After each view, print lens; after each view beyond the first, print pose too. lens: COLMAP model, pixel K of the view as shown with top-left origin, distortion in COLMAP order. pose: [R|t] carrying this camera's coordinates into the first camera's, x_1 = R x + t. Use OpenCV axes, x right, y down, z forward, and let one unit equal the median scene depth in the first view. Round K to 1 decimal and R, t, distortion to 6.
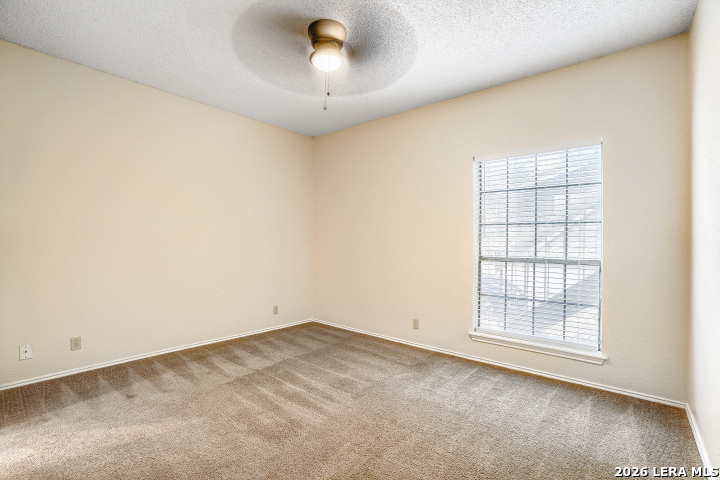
lens RADIAL K [[335.7, 0, 357.5], [0, 335.7, 240.5], [0, 0, 1]] dist [-0.048573, 0.000573]
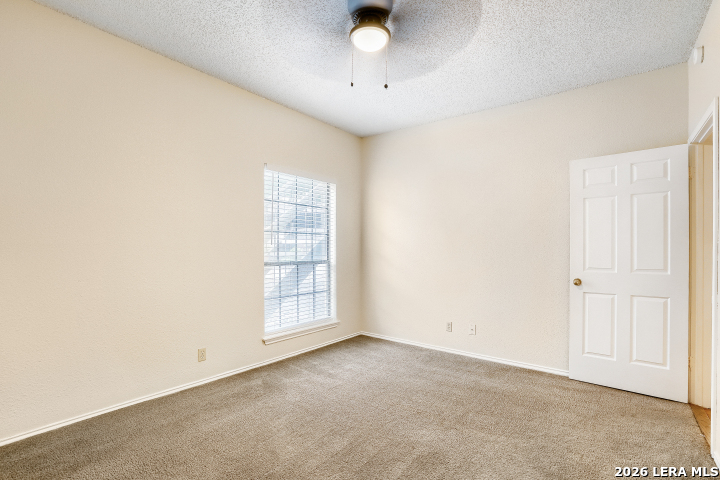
lens RADIAL K [[338.2, 0, 358.8], [0, 338.2, 248.4], [0, 0, 1]] dist [-0.031286, 0.000609]
pose [[-0.020852, -0.002560, 0.999779, -0.714167], [0.006359, 0.999976, 0.002693, 0.004695], [-0.999762, 0.006414, -0.020835, 0.769349]]
